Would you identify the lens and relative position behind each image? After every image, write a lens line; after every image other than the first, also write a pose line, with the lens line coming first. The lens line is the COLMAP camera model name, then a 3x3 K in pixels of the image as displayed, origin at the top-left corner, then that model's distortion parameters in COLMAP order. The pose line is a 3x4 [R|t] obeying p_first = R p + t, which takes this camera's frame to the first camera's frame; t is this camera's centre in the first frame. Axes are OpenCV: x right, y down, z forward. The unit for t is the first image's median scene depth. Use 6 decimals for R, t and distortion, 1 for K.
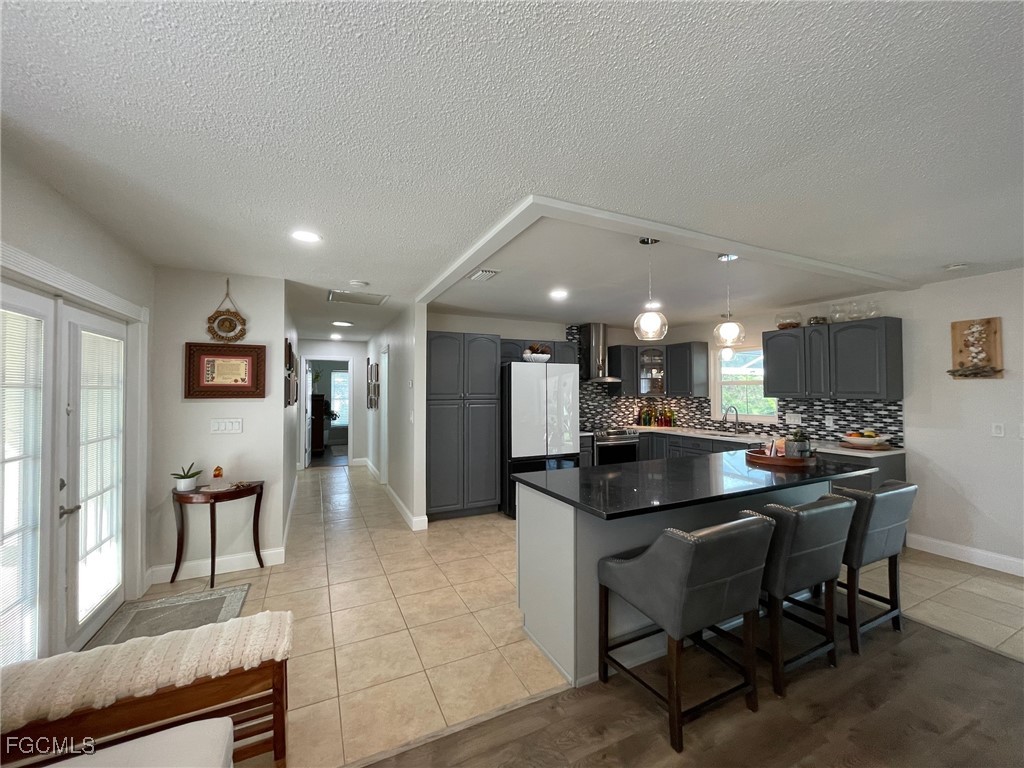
lens RADIAL K [[414.2, 0, 511.6], [0, 414.2, 382.3], [0, 0, 1]] dist [-0.002642, 0.000614]
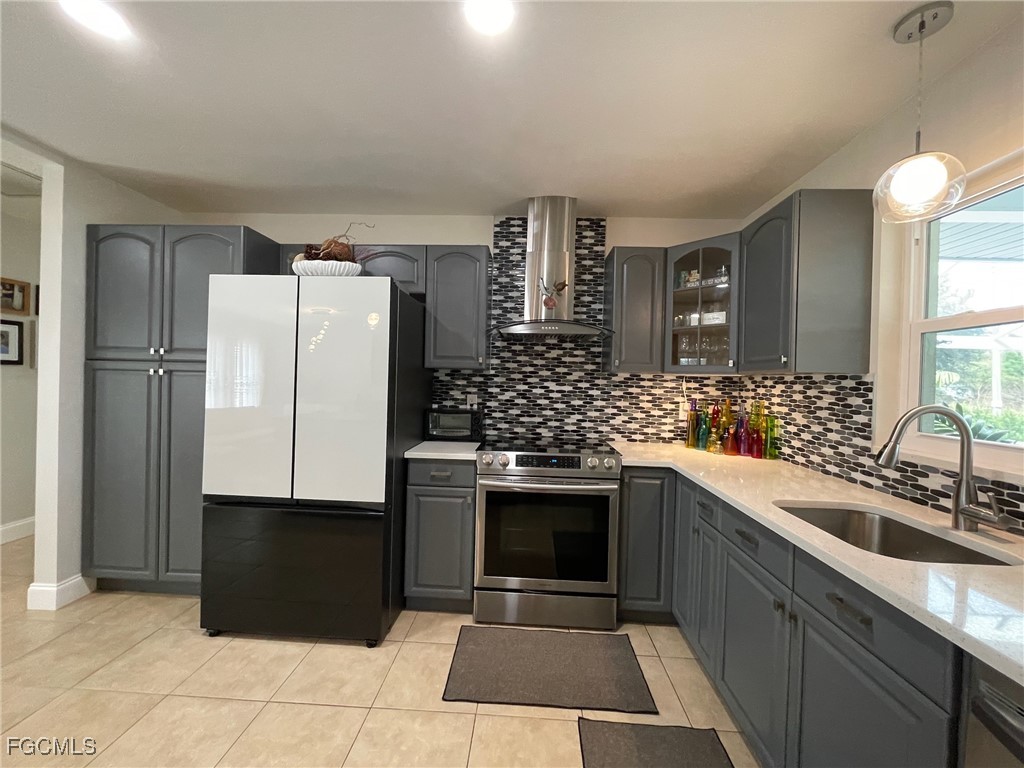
lens RADIAL K [[414.2, 0, 511.3], [0, 414.2, 383.6], [0, 0, 1]] dist [-0.002642, 0.000614]
pose [[0.879957, 0.029771, -0.474120, 0.452080], [-0.017824, 0.999401, 0.029673, 0.043104], [0.474719, -0.017660, 0.879960, 0.714346]]
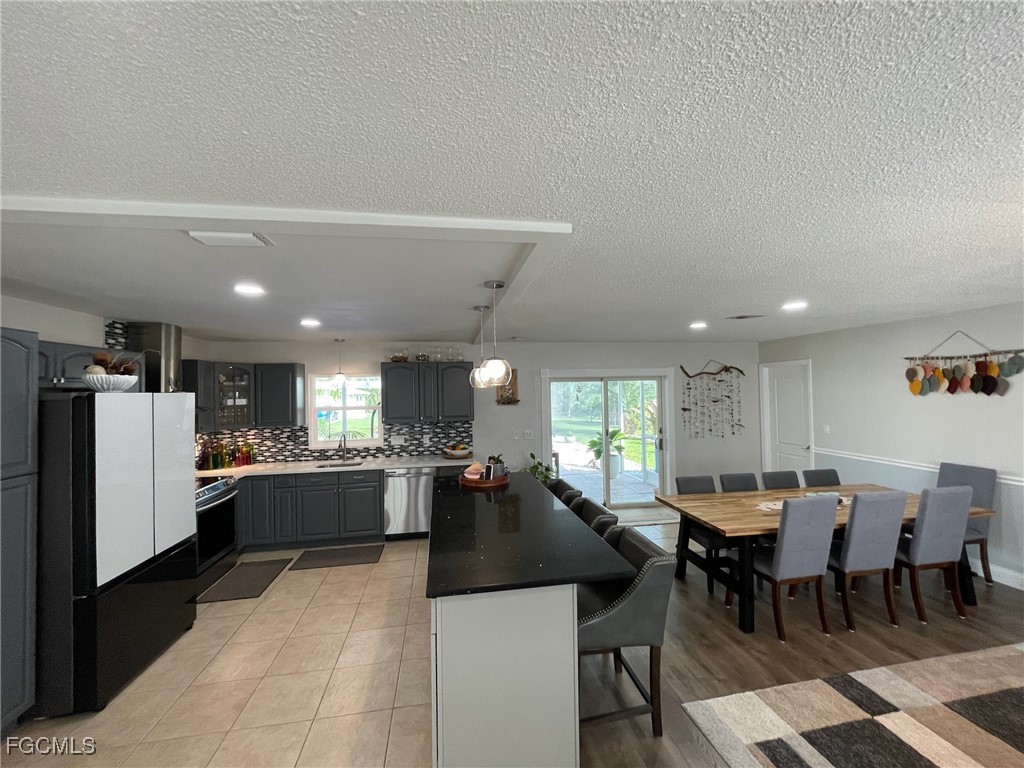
lens RADIAL K [[414.2, 0, 511.7], [0, 414.2, 382.2], [0, 0, 1]] dist [-0.002642, 0.000614]
pose [[0.280271, 0.015882, 0.959789, -0.311712], [-0.001772, 0.999870, -0.016027, -0.050584], [-0.959919, 0.002791, 0.280263, 0.358930]]
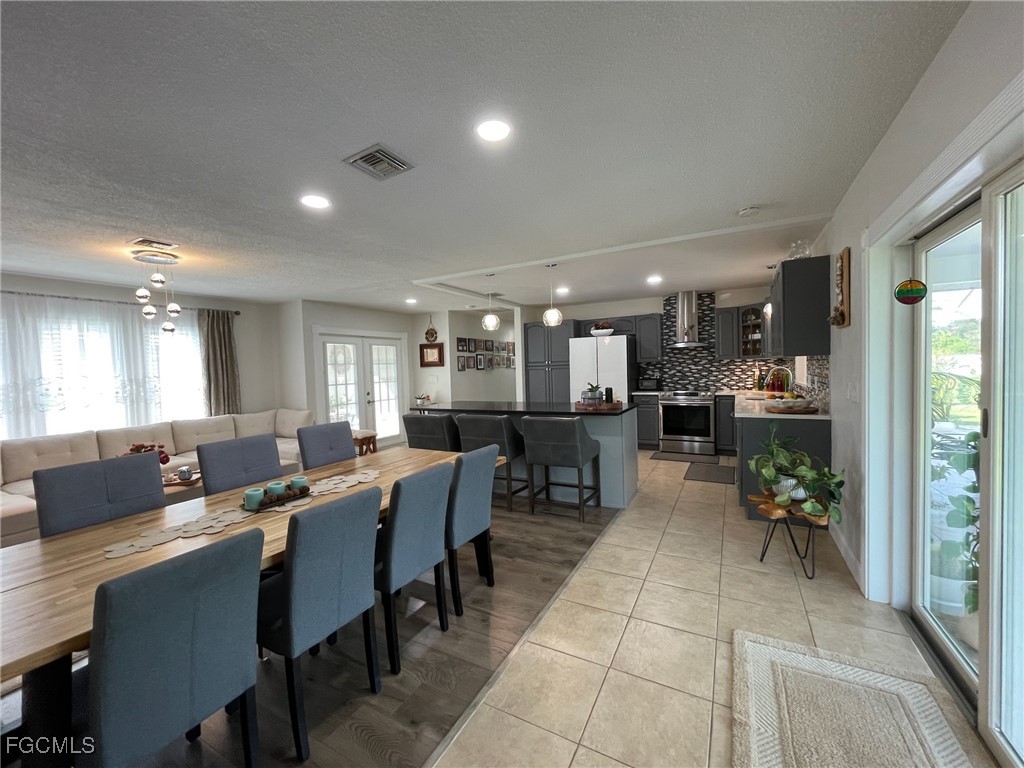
lens RADIAL K [[414.2, 0, 510.5], [0, 414.2, 381.9], [0, 0, 1]] dist [-0.002642, 0.000614]
pose [[0.581224, 0.011458, -0.813663, 0.964752], [0.045471, 0.997881, 0.046534, 0.021938], [0.812472, -0.064045, 0.579471, 0.006921]]
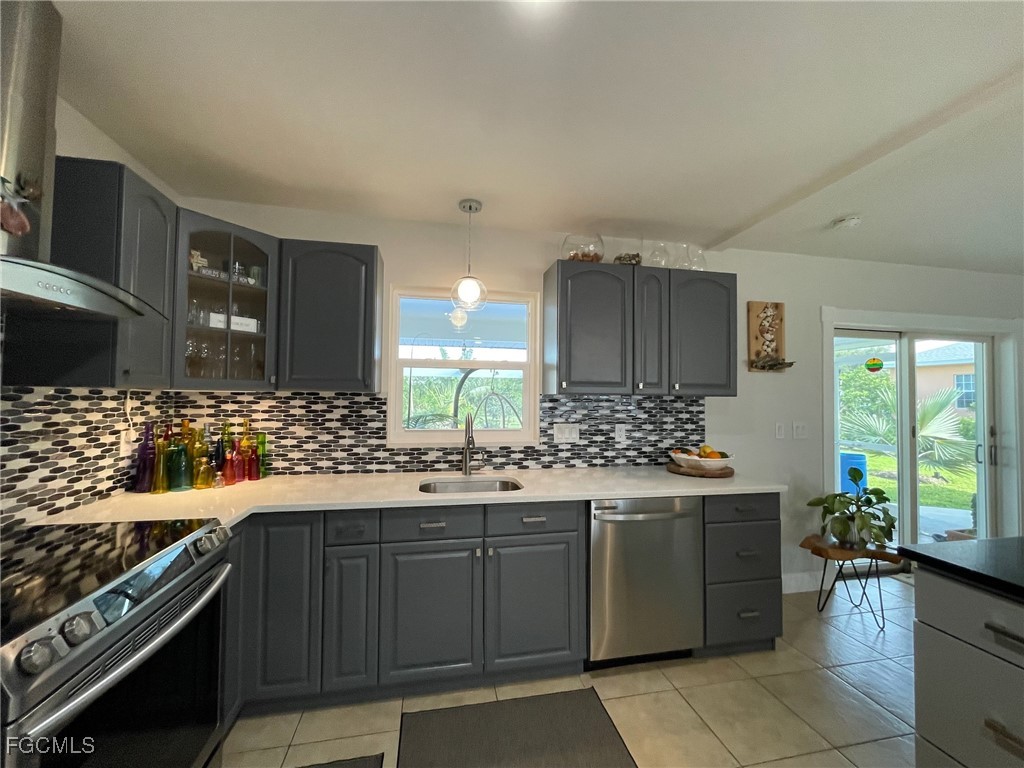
lens RADIAL K [[414.2, 0, 512.3], [0, 414.2, 382.3], [0, 0, 1]] dist [-0.002642, 0.000614]
pose [[0.251531, 0.035891, 0.967184, 0.121922], [-0.032882, 0.999052, -0.028522, 0.037067], [-0.967291, -0.024629, 0.252473, 0.885317]]
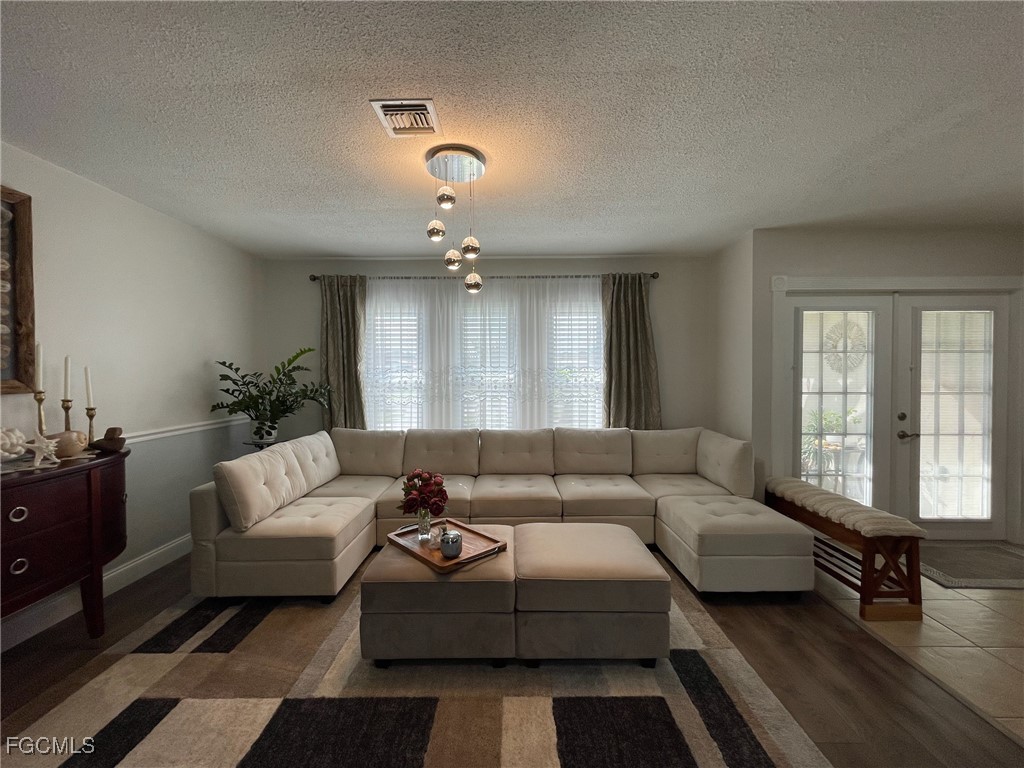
lens RADIAL K [[414.2, 0, 511.2], [0, 414.2, 382.7], [0, 0, 1]] dist [-0.002642, 0.000614]
pose [[-0.453513, 0.011962, -0.891170, 0.381960], [0.017206, 0.999841, 0.004664, 0.039458], [0.891084, -0.013218, -0.453646, 0.179096]]
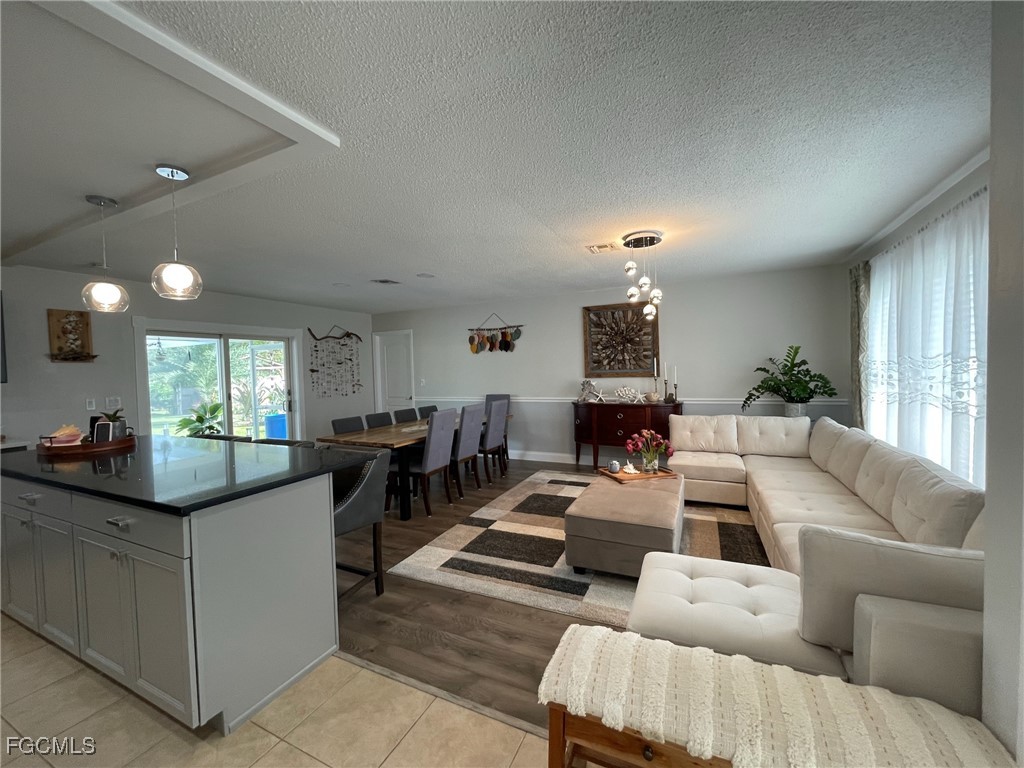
lens RADIAL K [[414.2, 0, 510.7], [0, 414.2, 382.2], [0, 0, 1]] dist [-0.002642, 0.000614]
pose [[-0.617432, -0.007352, 0.786590, -0.364973], [0.012110, 0.999749, 0.018850, 0.027356], [-0.786531, 0.021164, -0.617188, 0.517128]]
